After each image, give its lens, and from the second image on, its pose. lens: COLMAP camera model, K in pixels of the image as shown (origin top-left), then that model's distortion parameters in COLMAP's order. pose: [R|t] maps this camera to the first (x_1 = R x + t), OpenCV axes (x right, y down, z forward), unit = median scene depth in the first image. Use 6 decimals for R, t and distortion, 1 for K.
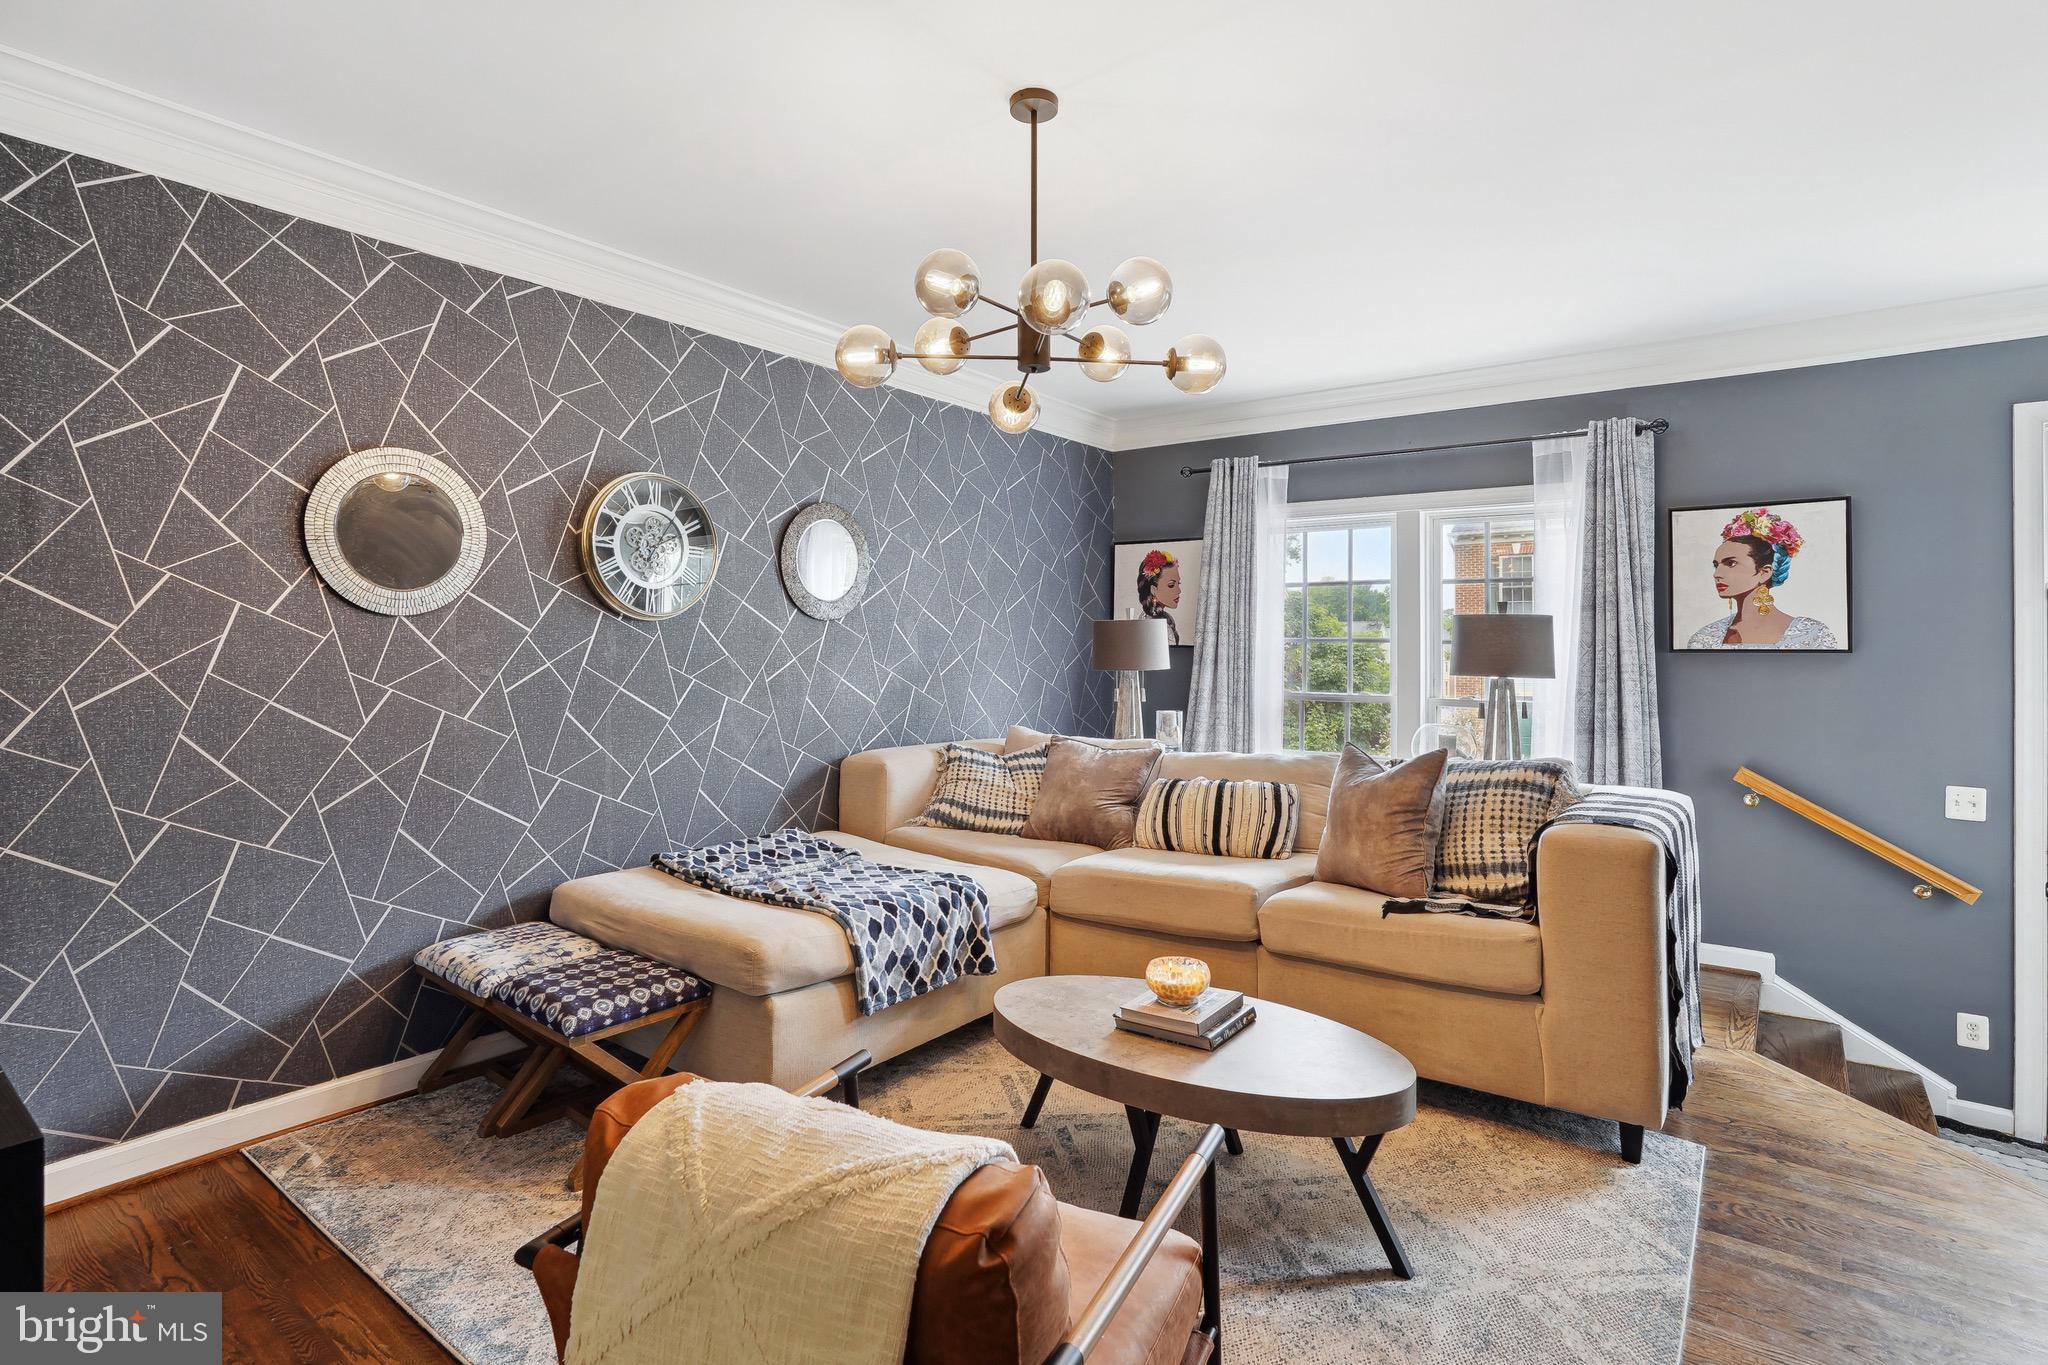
lens RADIAL K [[958.7, 0, 1030.1], [0, 958.7, 625.7], [0, 0, 1]] dist [0.000903, 0.000246]
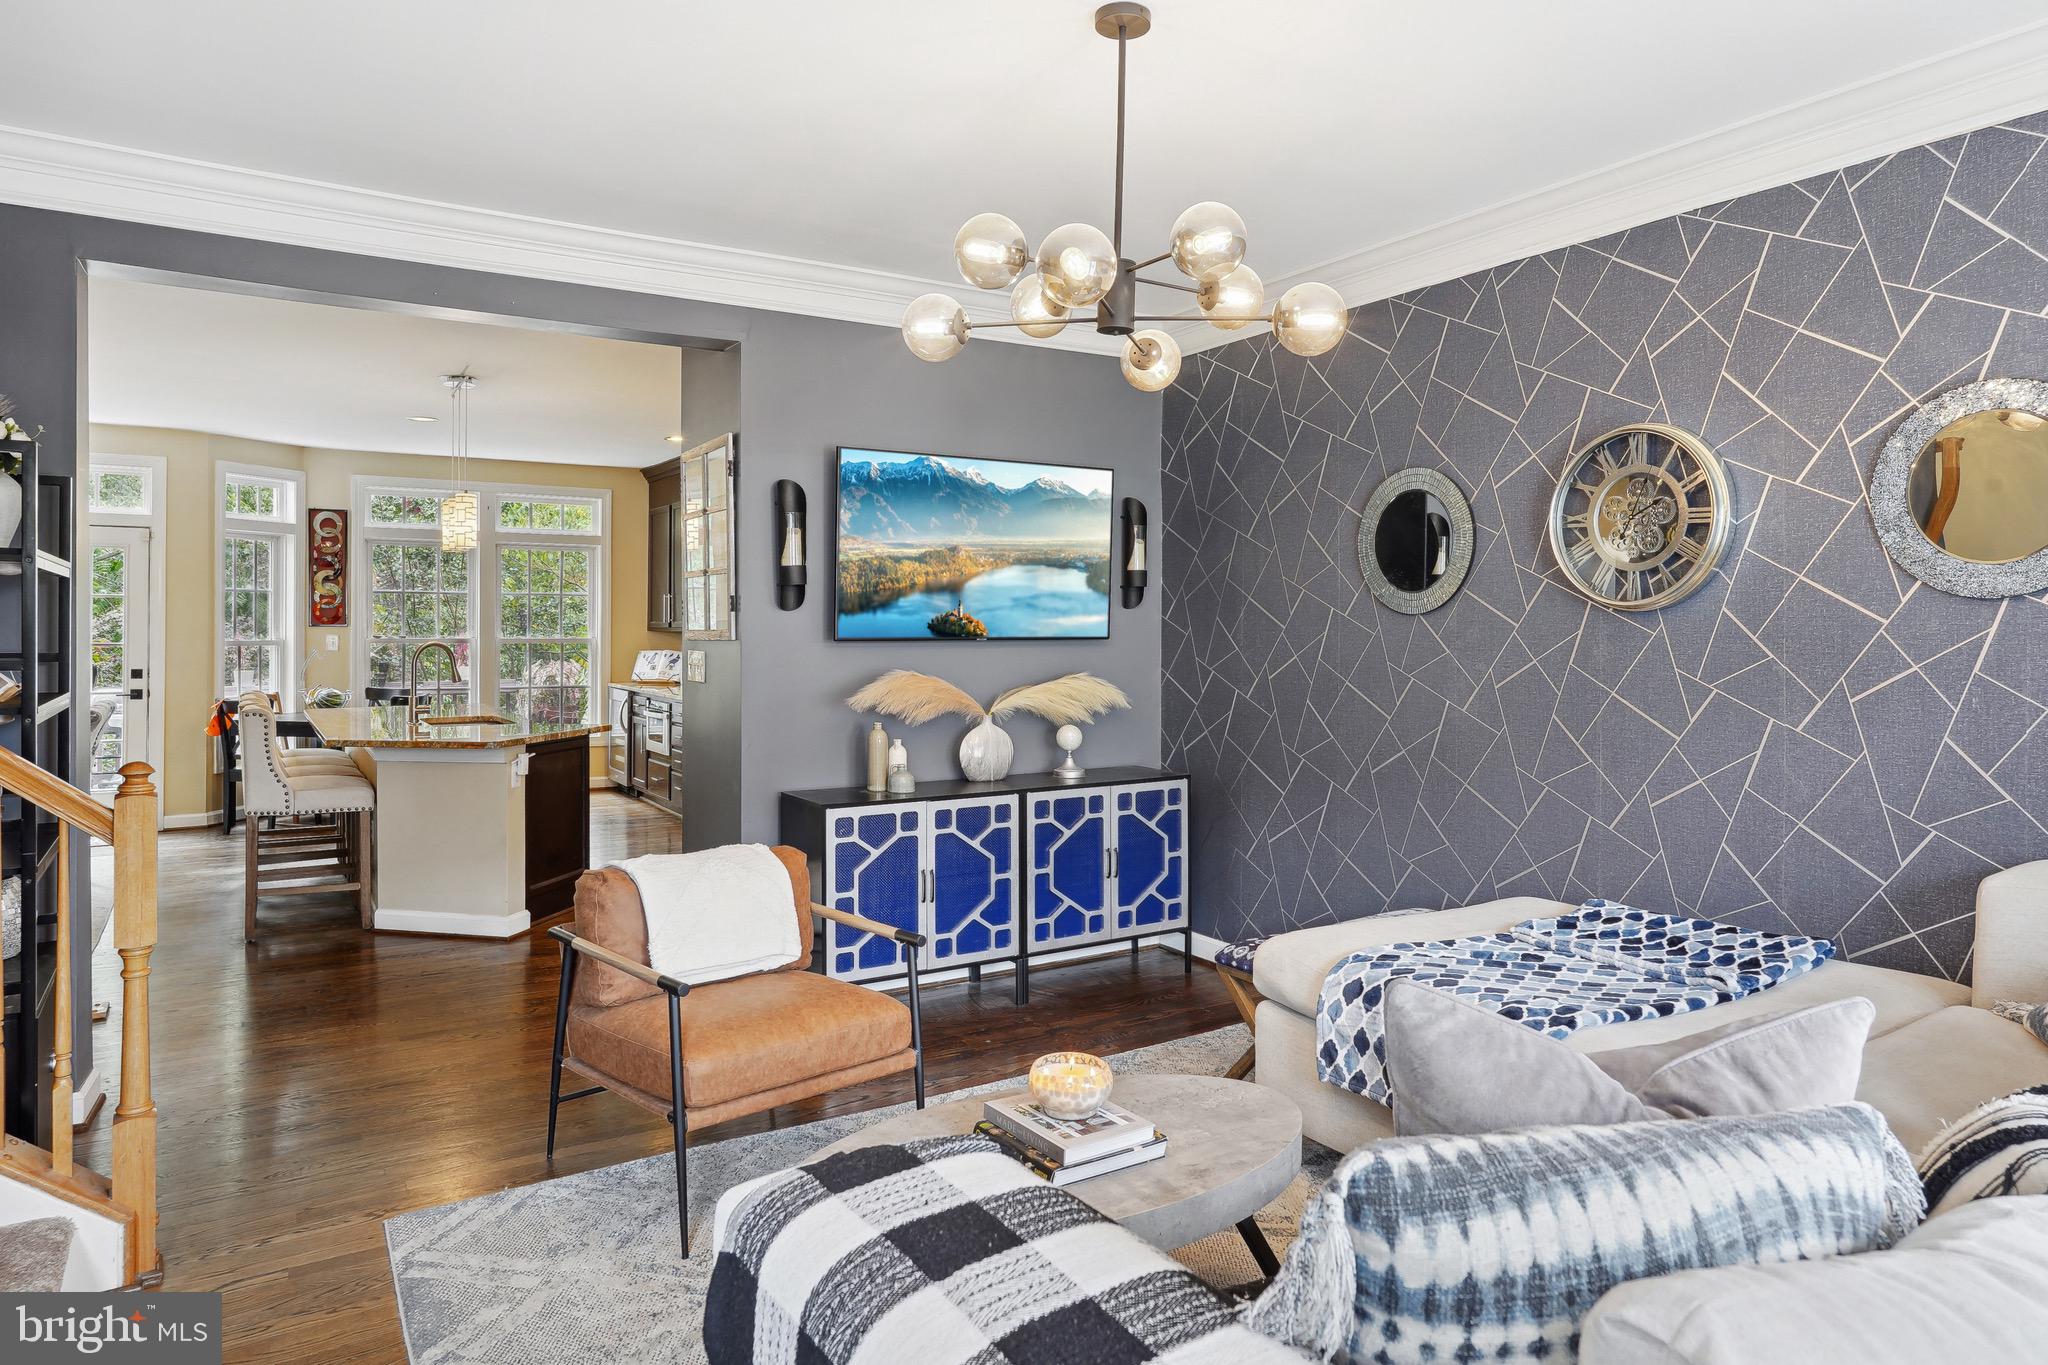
lens RADIAL K [[1156.7, 0, 1026.9], [0, 1156.7, 643.9], [0, 0, 1]] dist [-0.033218, 0.000357]
pose [[-0.303058, 0.006615, -0.952949, 0.676981], [0.017501, 0.999846, 0.001375, 0.012247], [0.952811, -0.016261, -0.303127, 0.825819]]
